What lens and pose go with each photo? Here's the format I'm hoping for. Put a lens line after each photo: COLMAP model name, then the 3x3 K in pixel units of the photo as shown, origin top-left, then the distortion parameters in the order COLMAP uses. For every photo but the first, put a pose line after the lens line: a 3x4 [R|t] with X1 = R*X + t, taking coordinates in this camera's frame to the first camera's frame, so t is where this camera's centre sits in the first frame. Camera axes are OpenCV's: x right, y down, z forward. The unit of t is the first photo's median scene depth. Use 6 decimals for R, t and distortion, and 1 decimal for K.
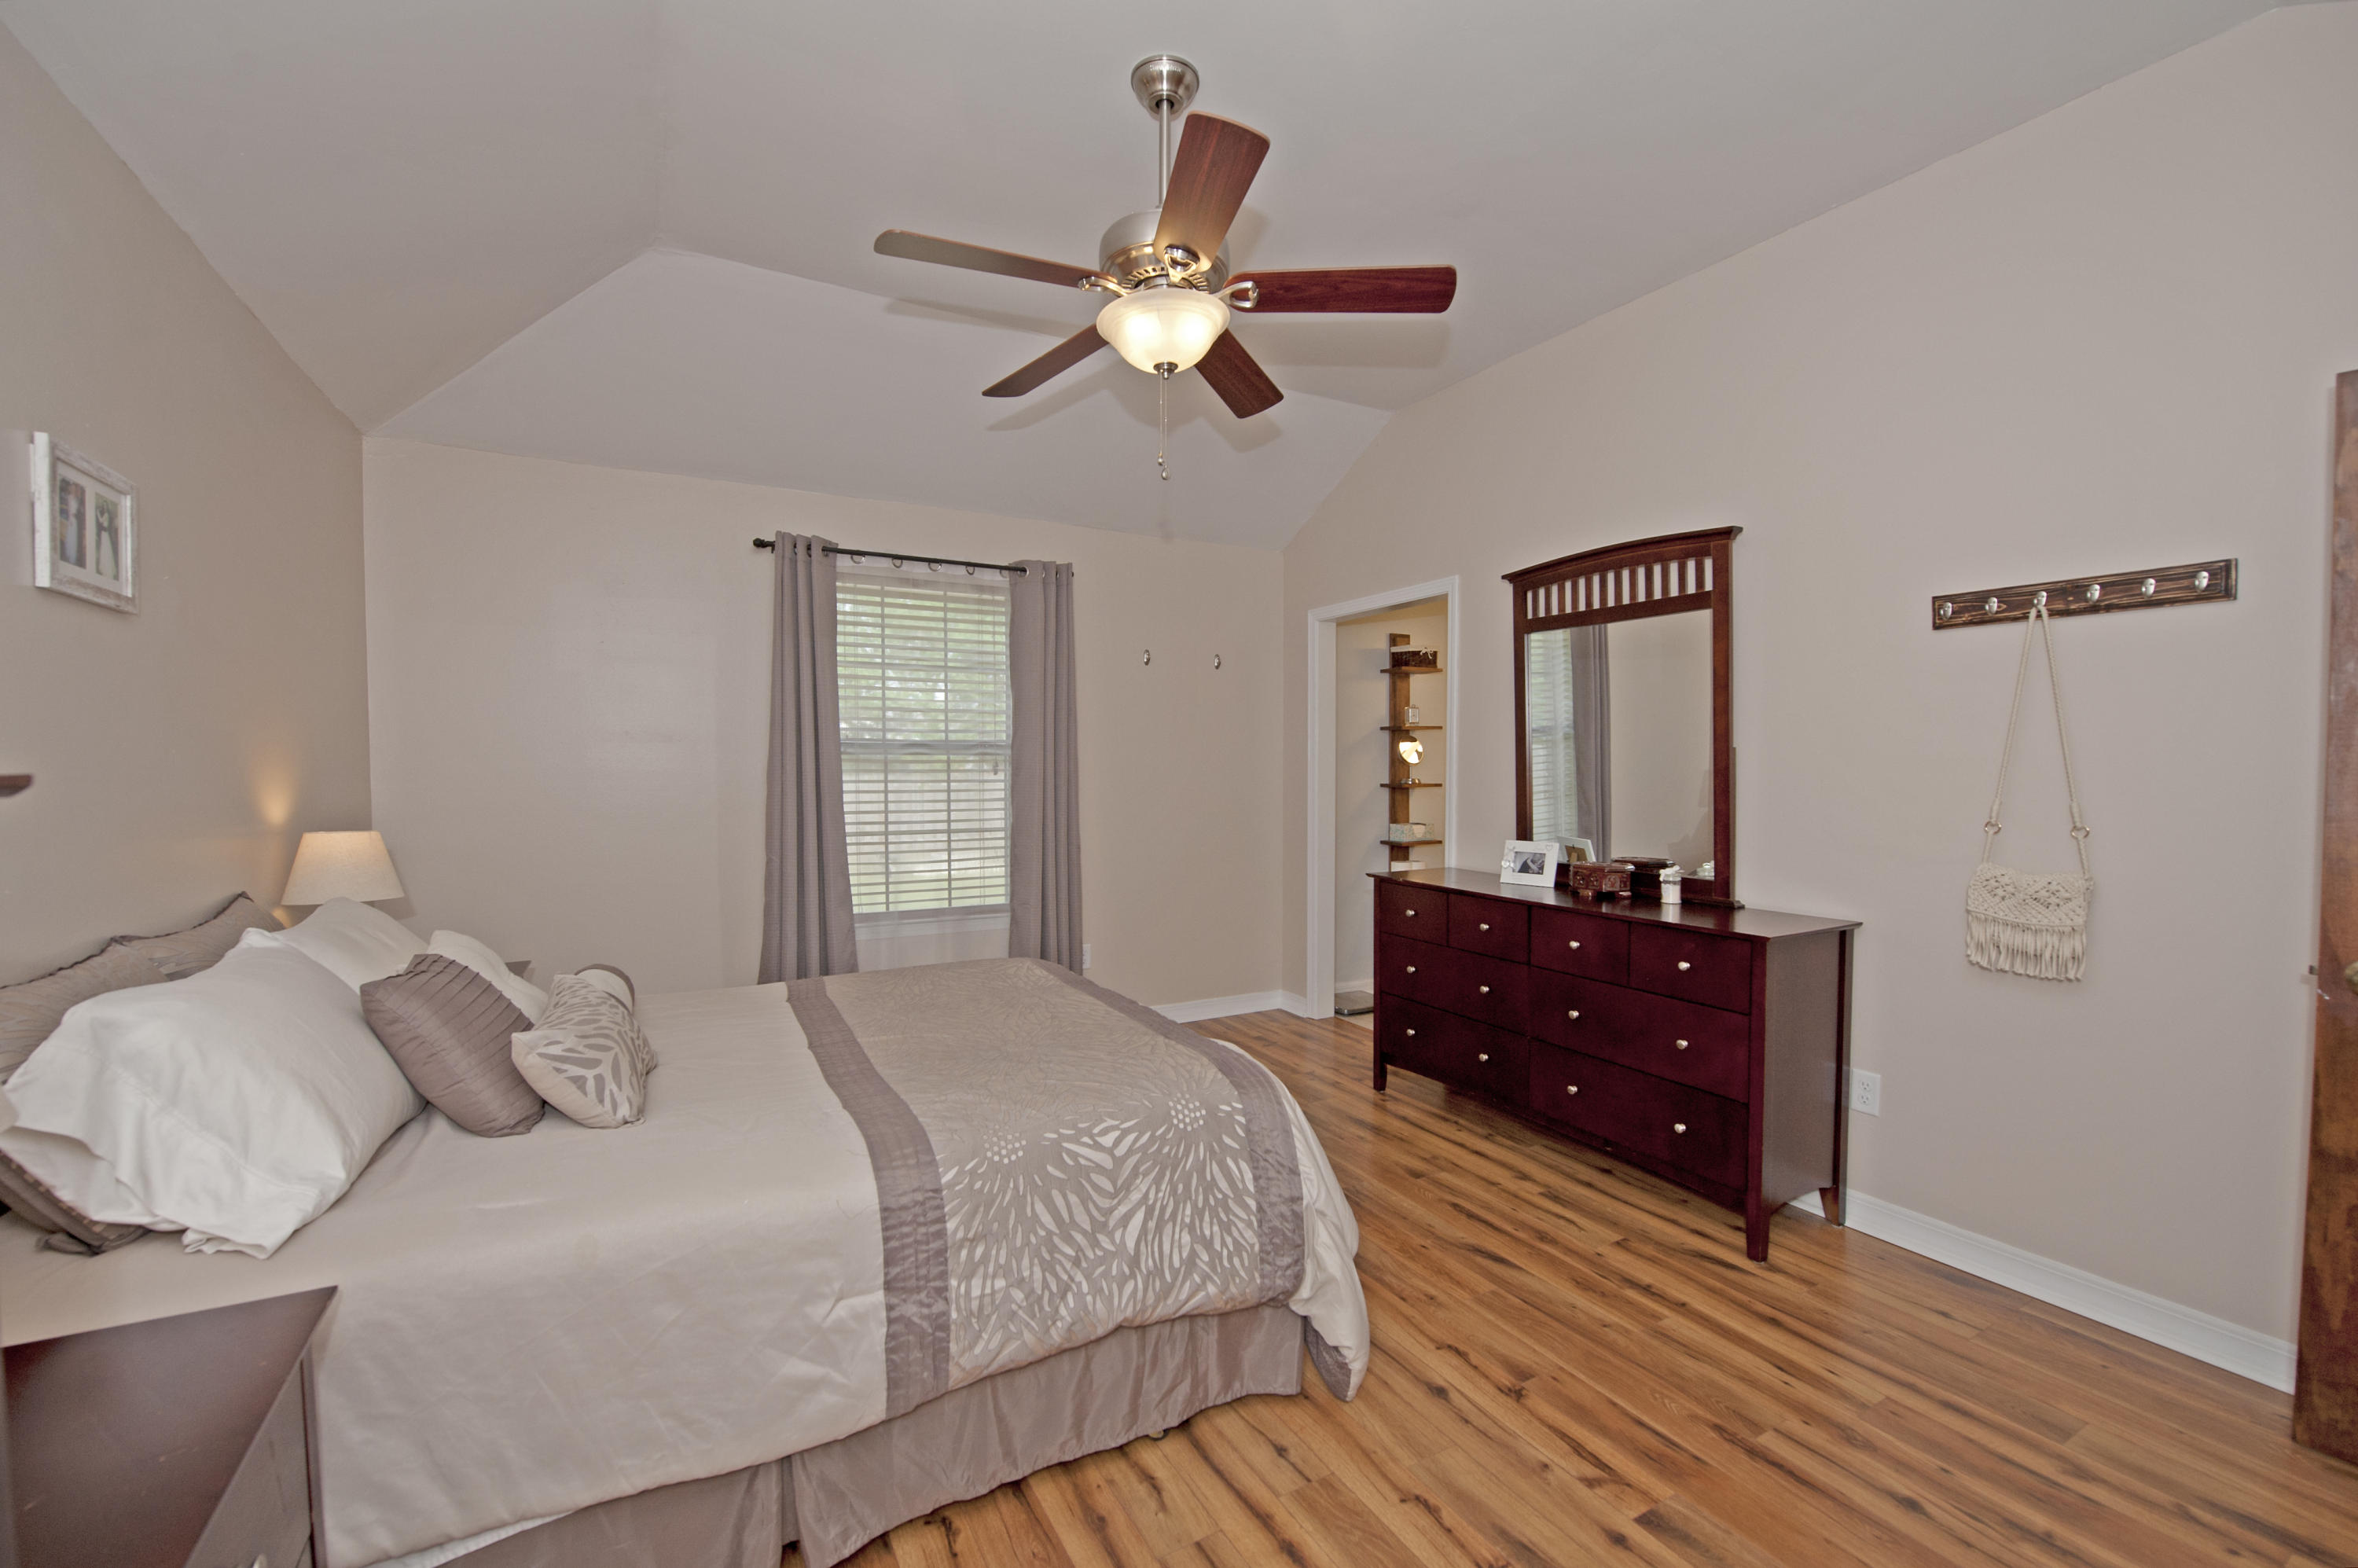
lens RADIAL K [[980.0, 0, 1186.5], [0, 980.0, 798.5], [0, 0, 1]] dist [-0.014630, -0.003517]
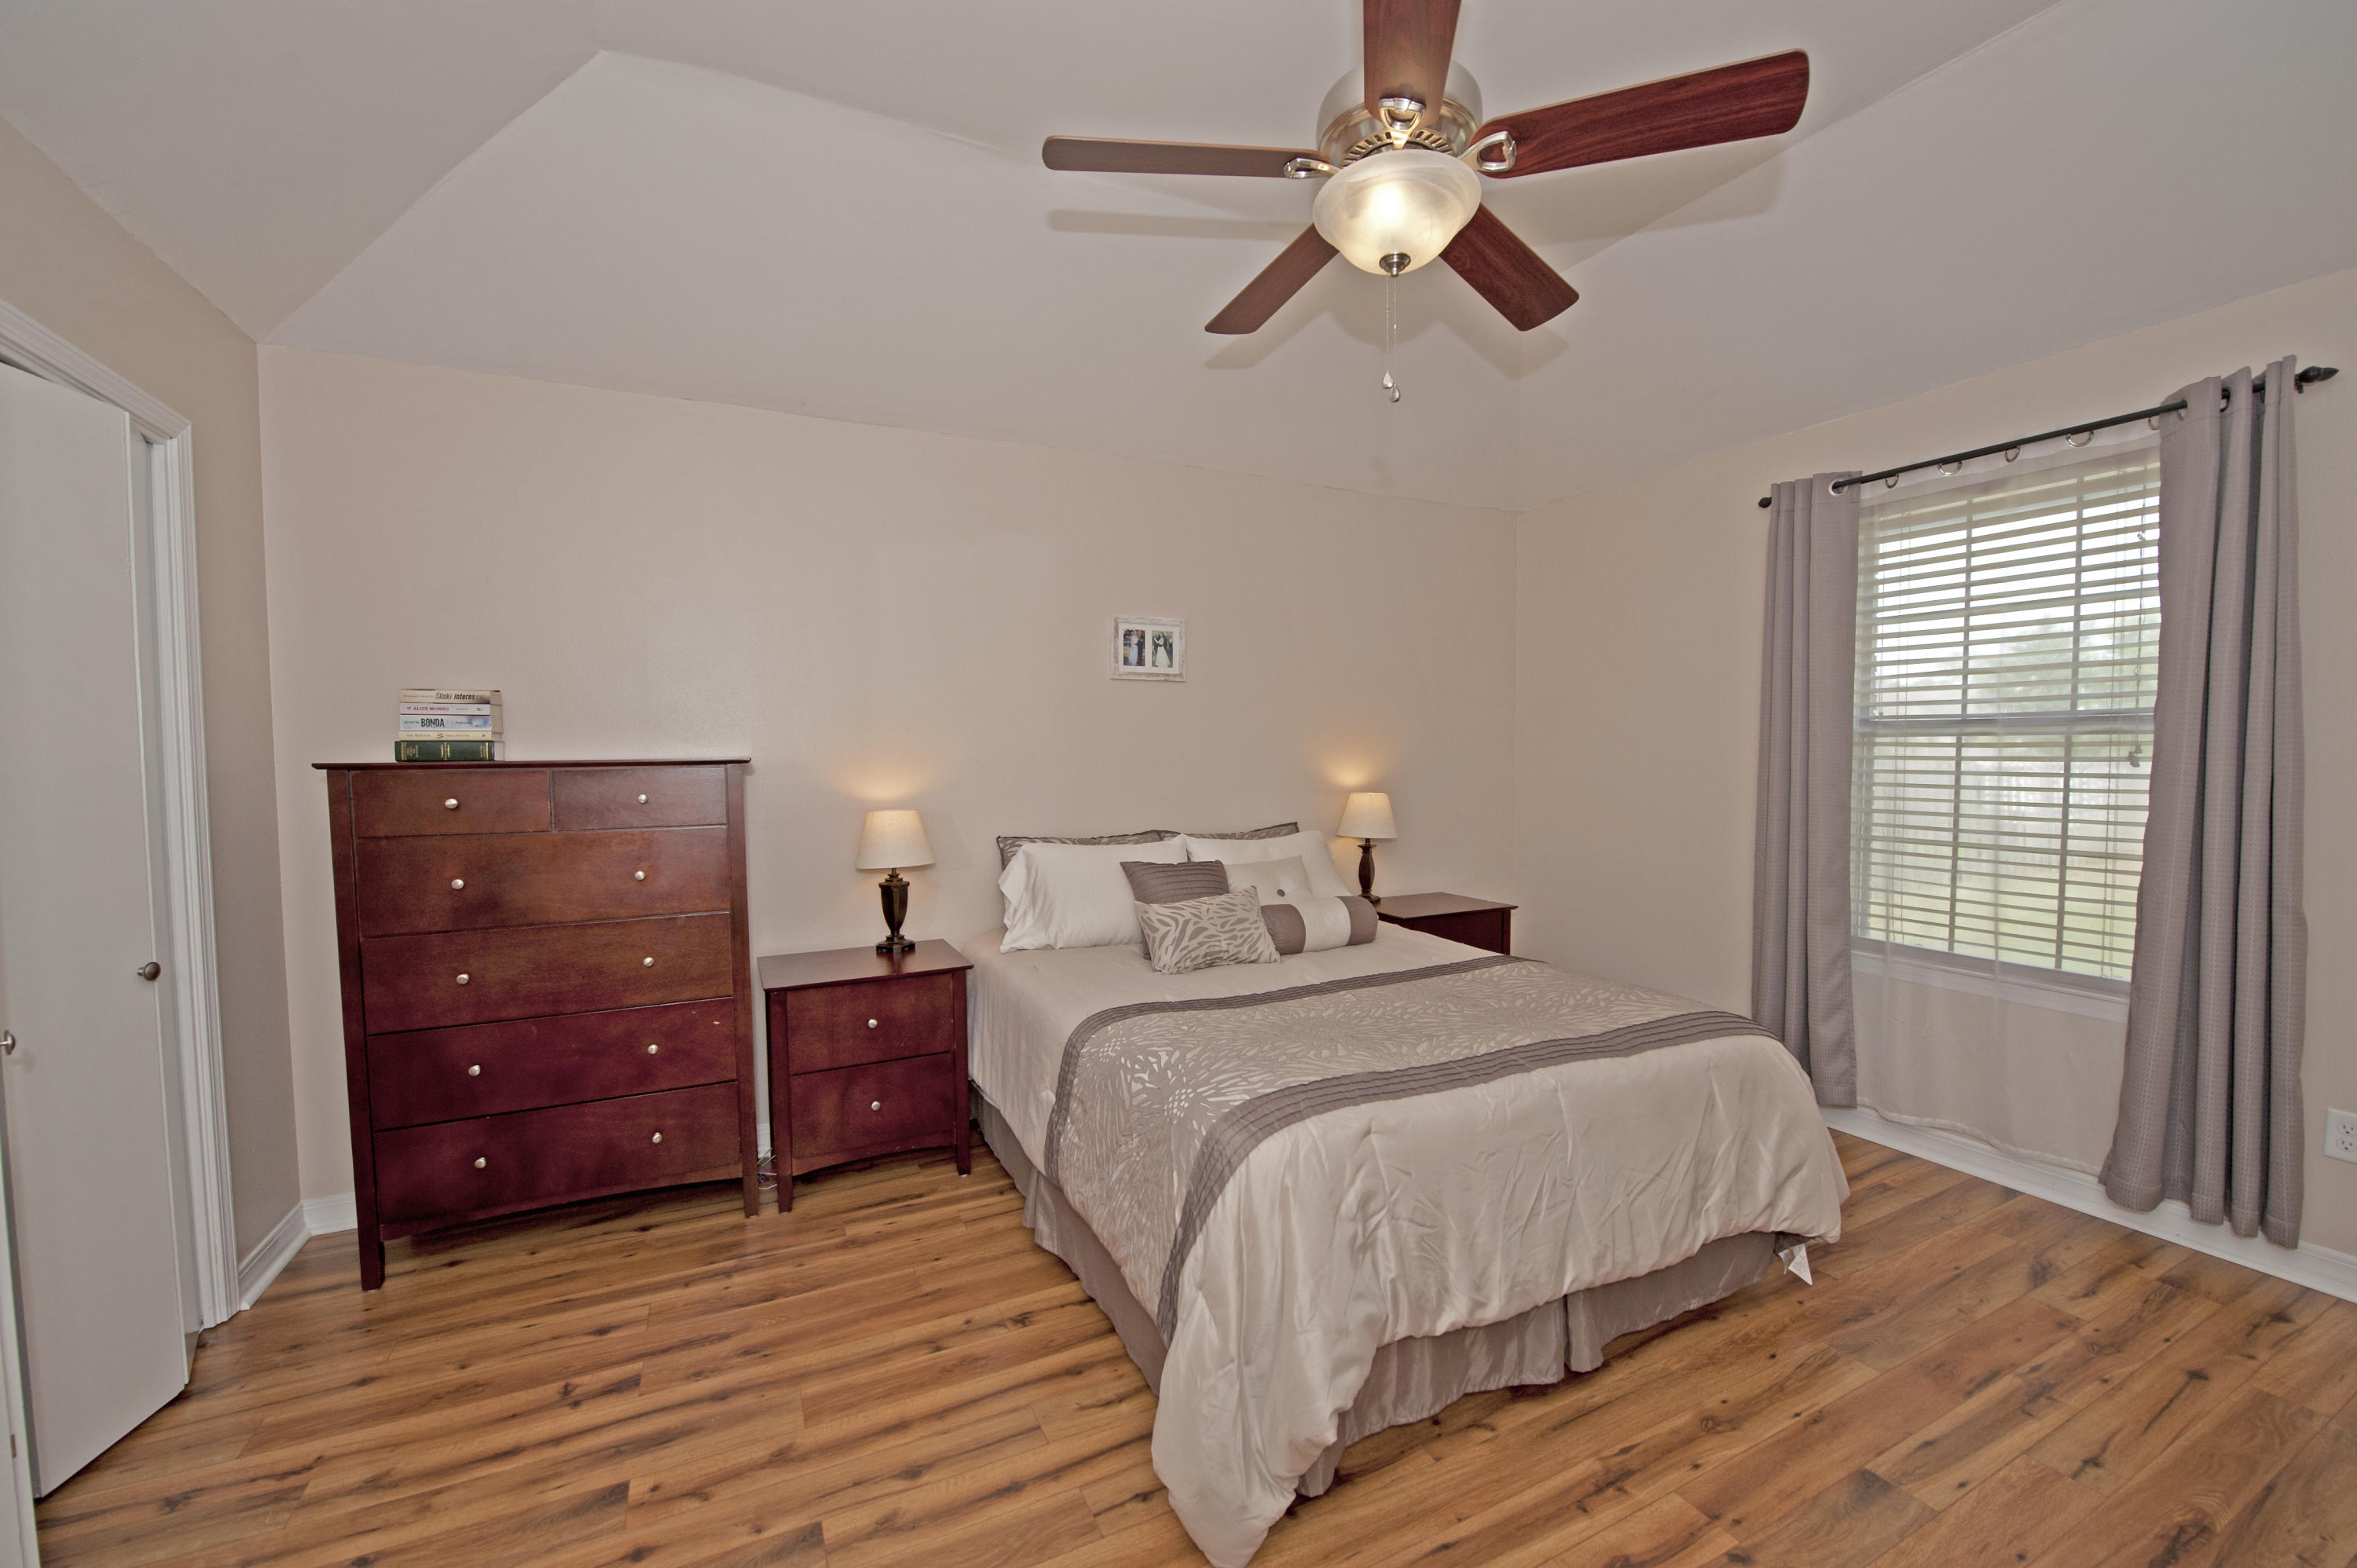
lens RADIAL K [[938.9, 0, 1184.1], [0, 938.9, 798.4], [0, 0, 1]] dist [-0.013843, -0.003207]
pose [[-0.056143, 0.051747, -0.997081, 0.436518], [-0.028890, 0.998154, 0.053430, -0.019235], [0.998005, 0.031805, -0.054544, 0.492811]]
